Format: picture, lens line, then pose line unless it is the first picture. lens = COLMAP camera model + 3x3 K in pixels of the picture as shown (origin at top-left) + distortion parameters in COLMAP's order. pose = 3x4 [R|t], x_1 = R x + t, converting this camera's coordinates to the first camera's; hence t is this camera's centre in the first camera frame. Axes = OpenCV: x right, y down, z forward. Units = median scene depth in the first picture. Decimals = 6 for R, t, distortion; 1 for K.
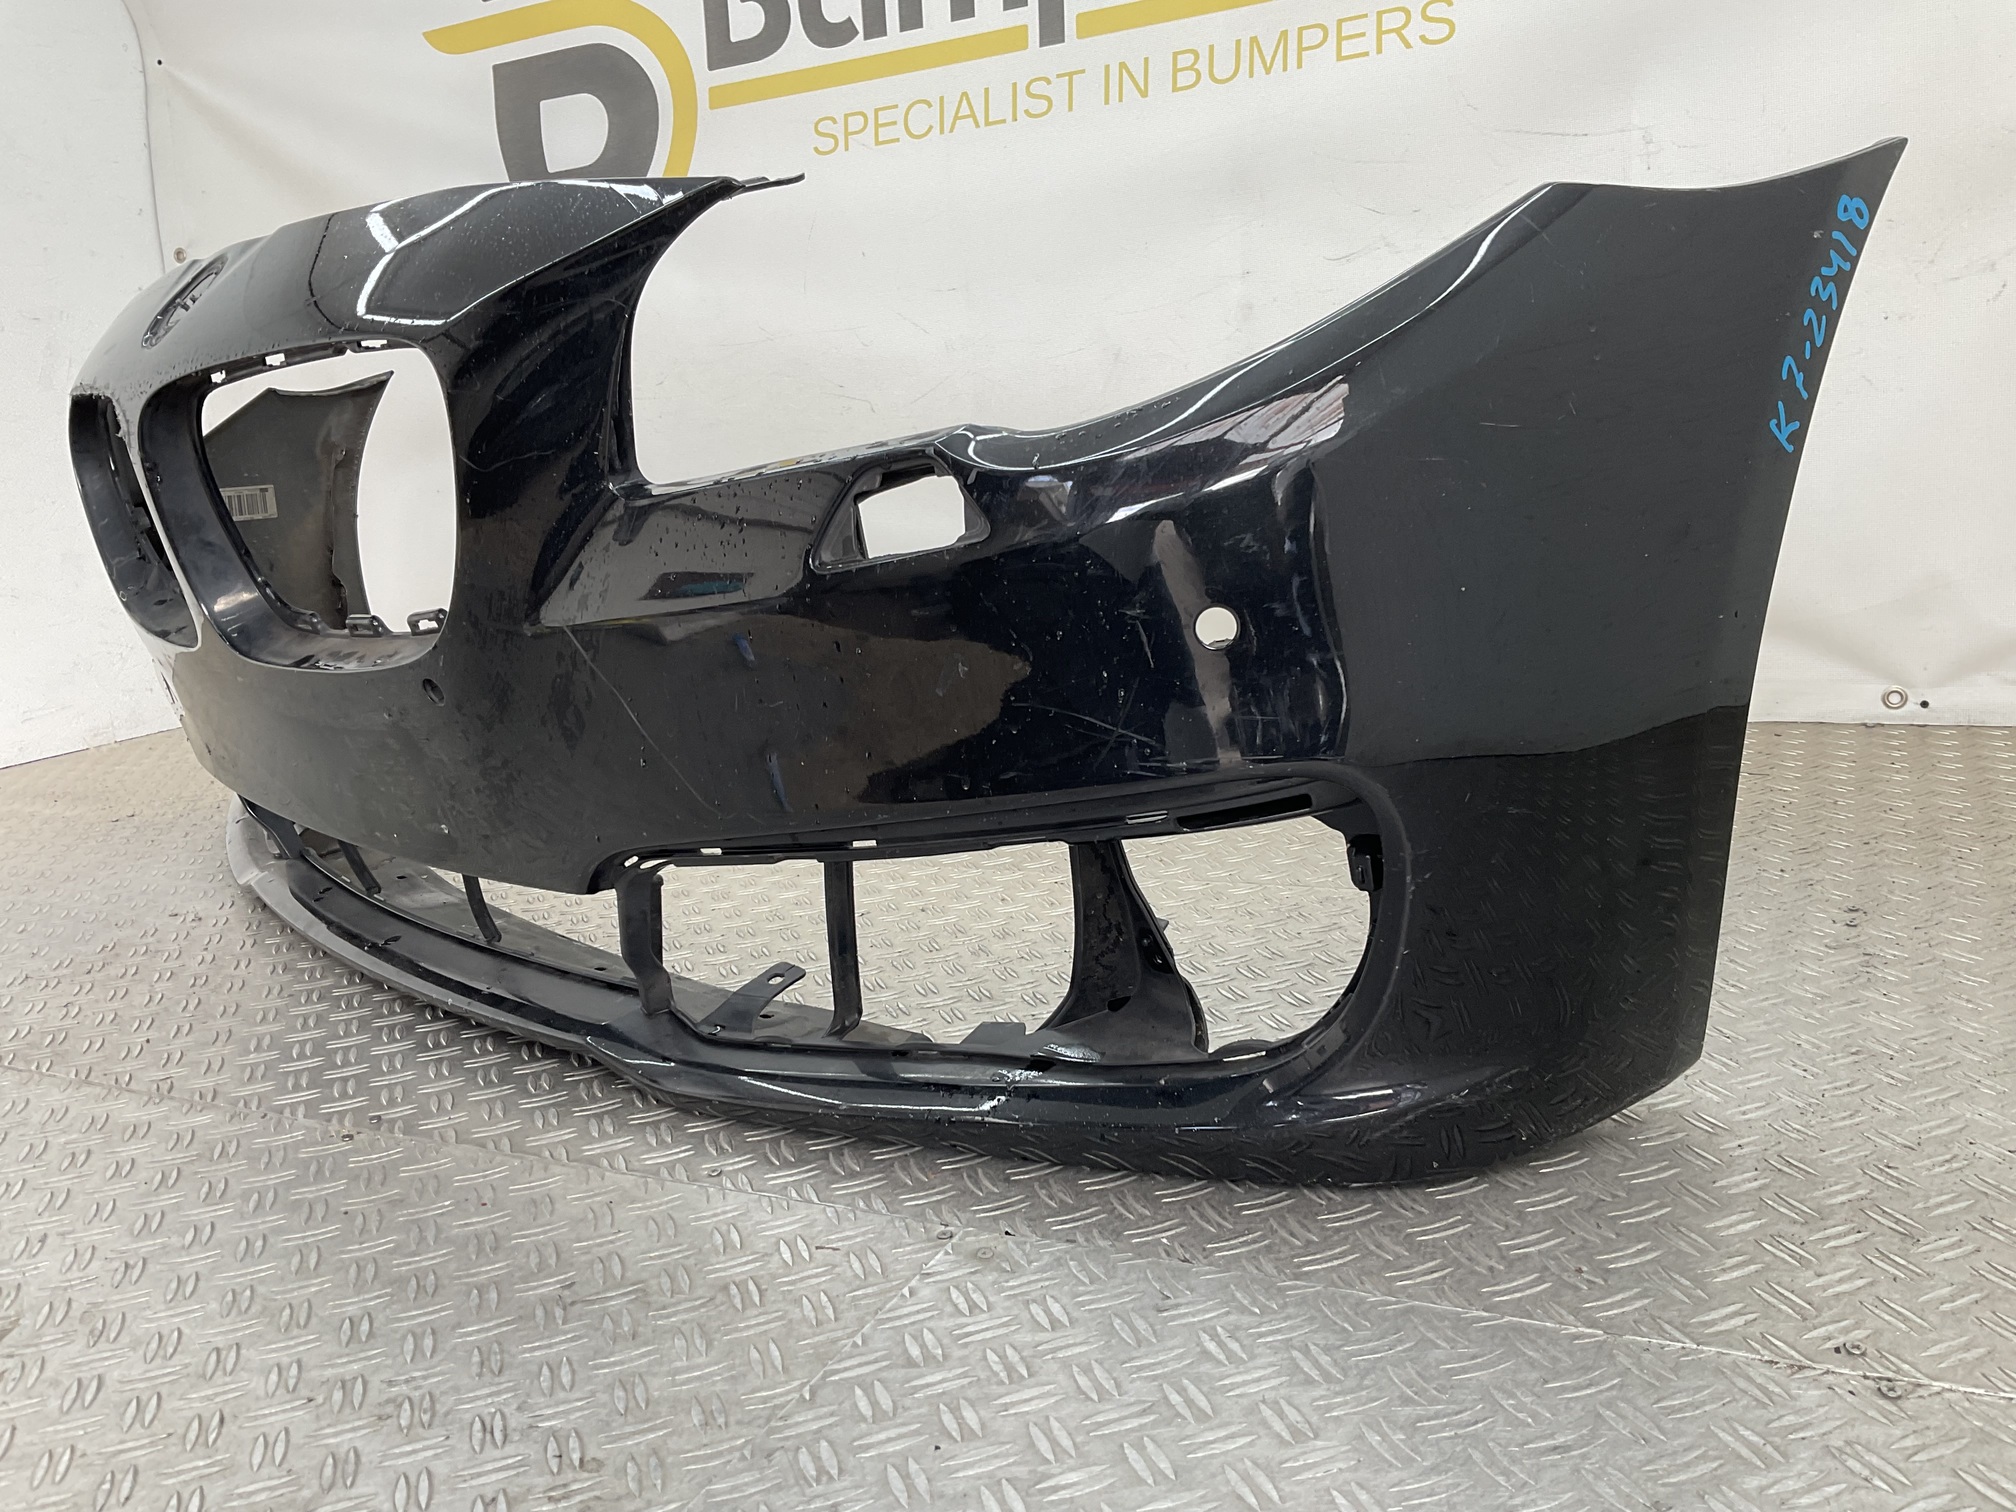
lens RADIAL K [[1667.6, 0, 1008.1], [0, 1667.6, 748.1], [0, 0, 1]] dist [0.128758, -0.276525]
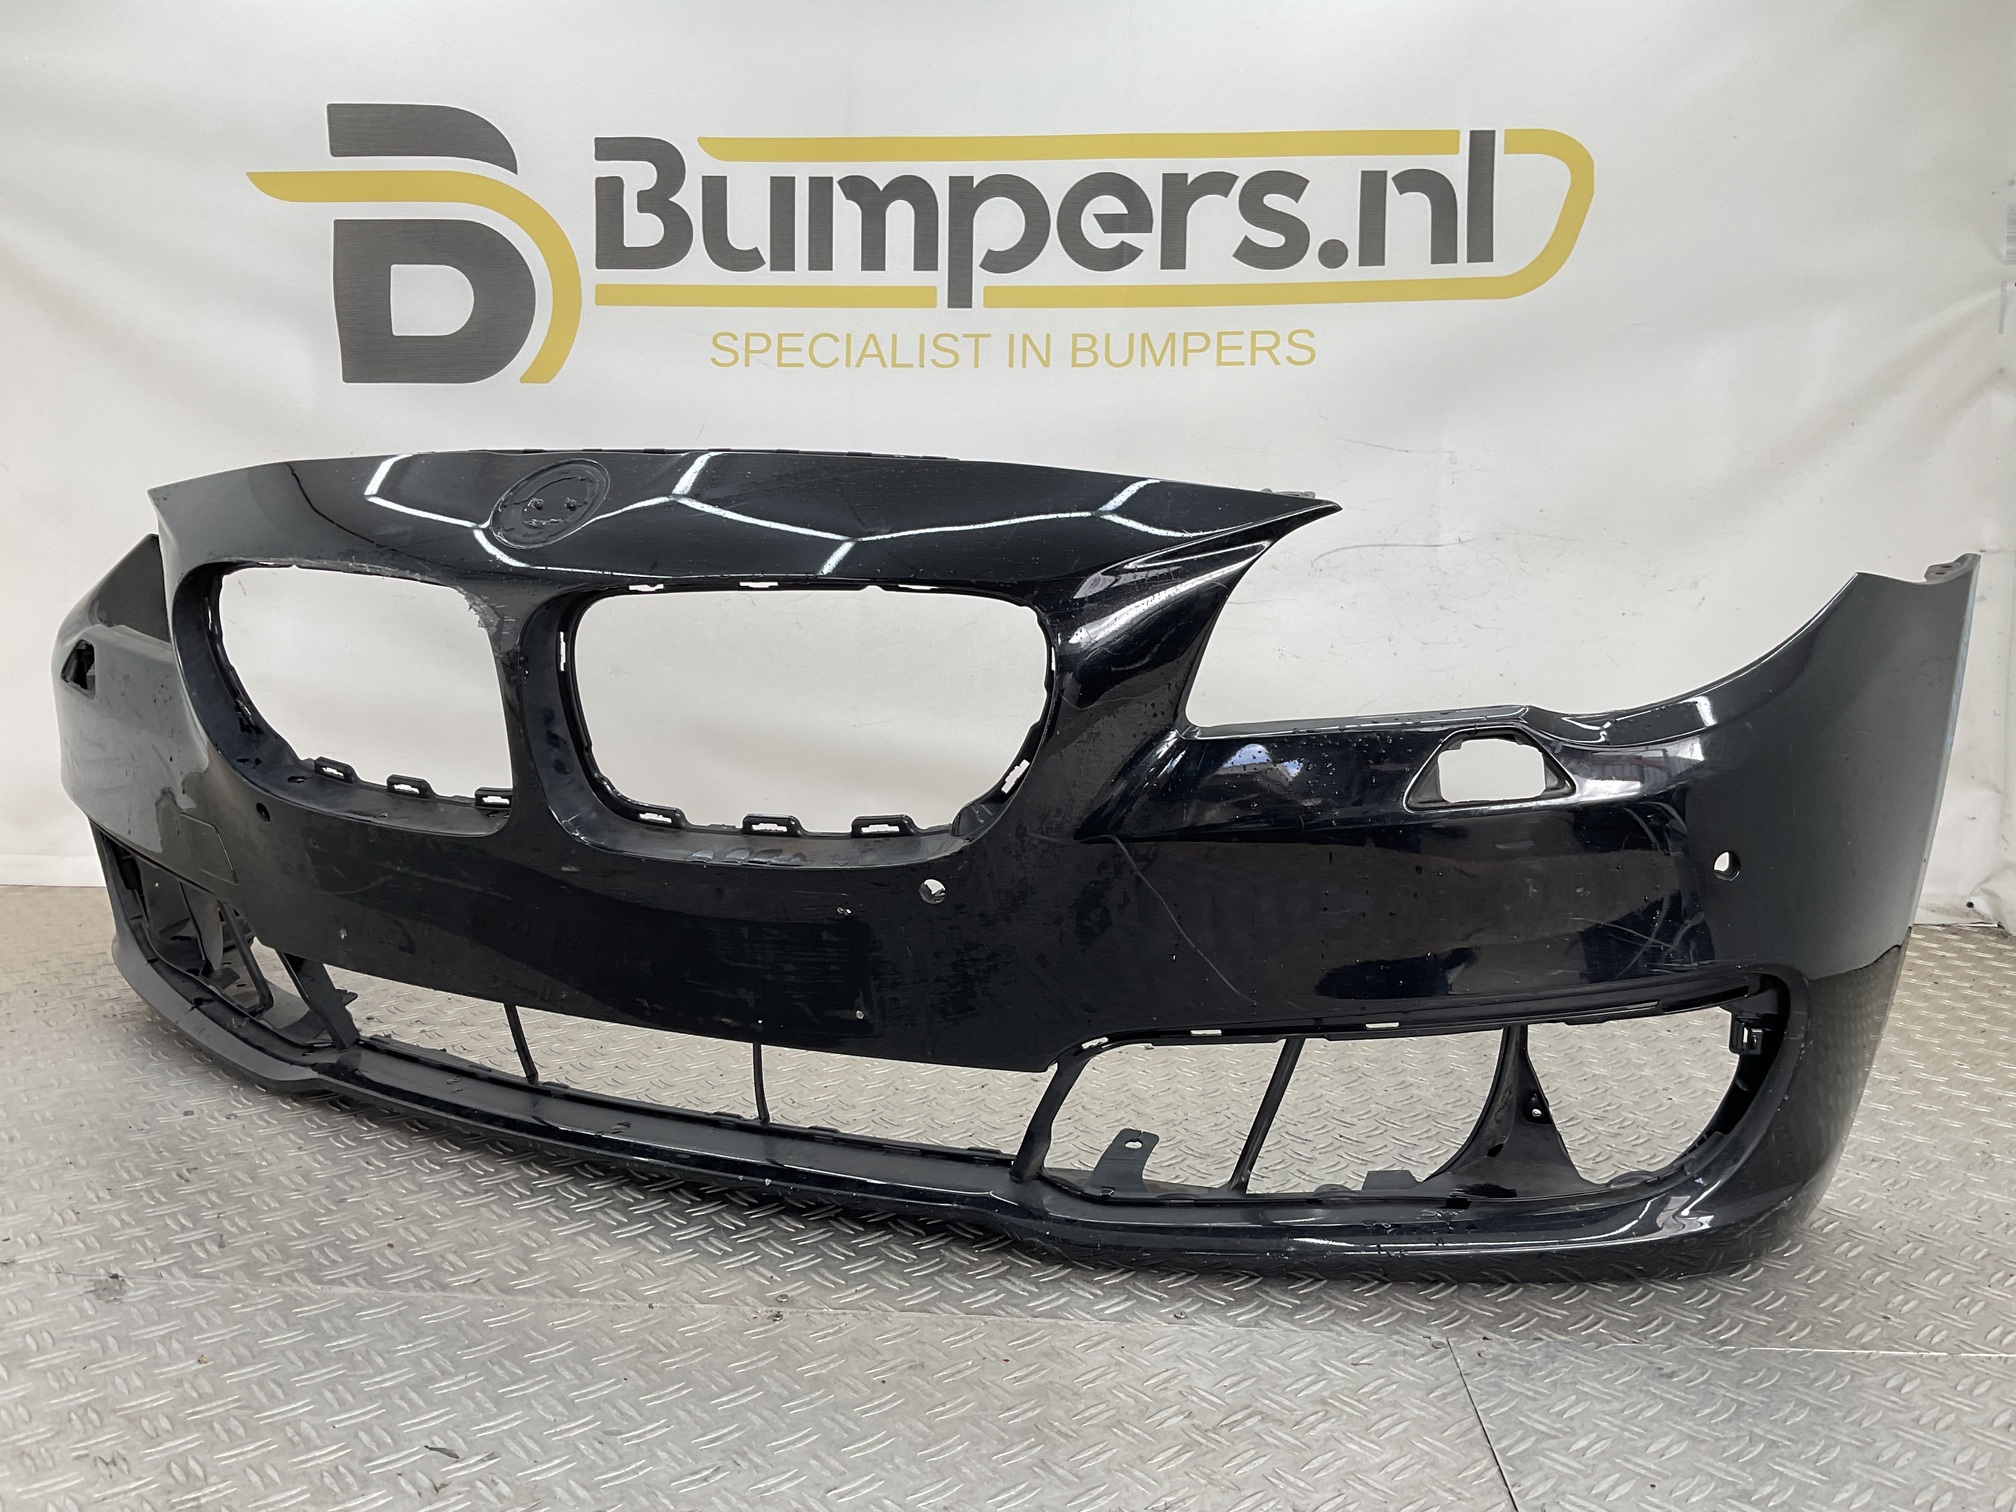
lens RADIAL K [[1667.6, 0, 1008.1], [0, 1667.6, 748.1], [0, 0, 1]] dist [0.128758, -0.276525]
pose [[0.919281, 0.047858, 0.390682, -0.378905], [-0.009867, 0.995071, -0.098676, -0.009959], [-0.393478, 0.086856, 0.915222, -0.022815]]
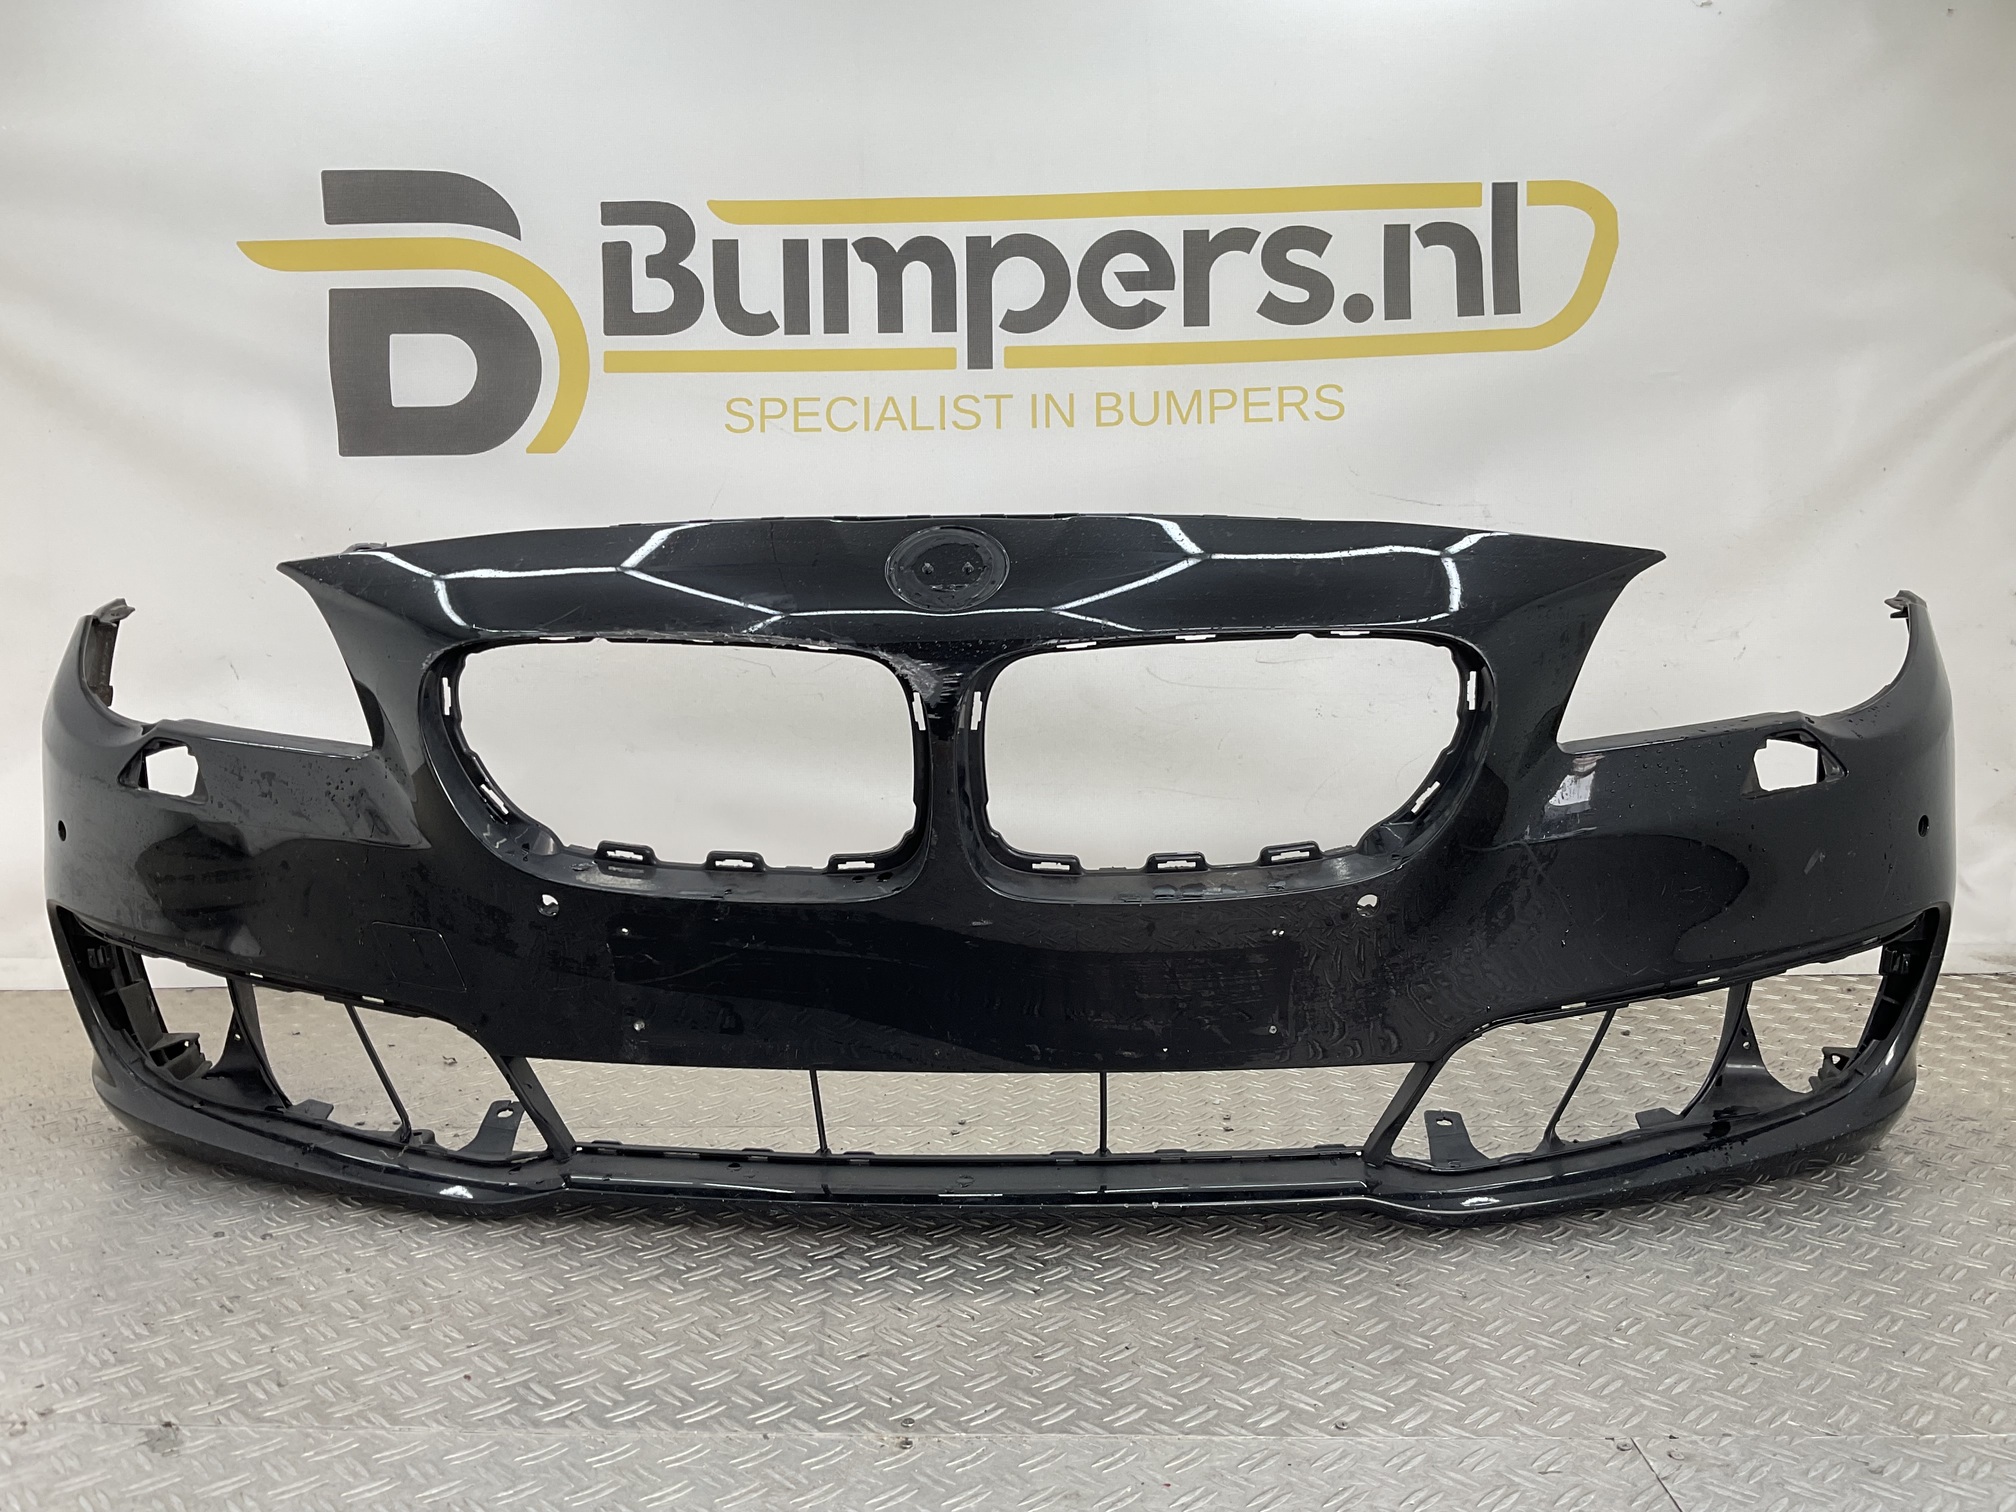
lens RADIAL K [[1664.7, 0, 1007.4], [0, 1664.7, 750.6], [0, 0, 1]] dist [0.125927, -0.248055]
pose [[0.906203, 0.041262, 0.420825, -0.419880], [0.019121, 0.990211, -0.138265, -0.013989], [-0.422410, 0.133343, 0.896543, 0.036564]]
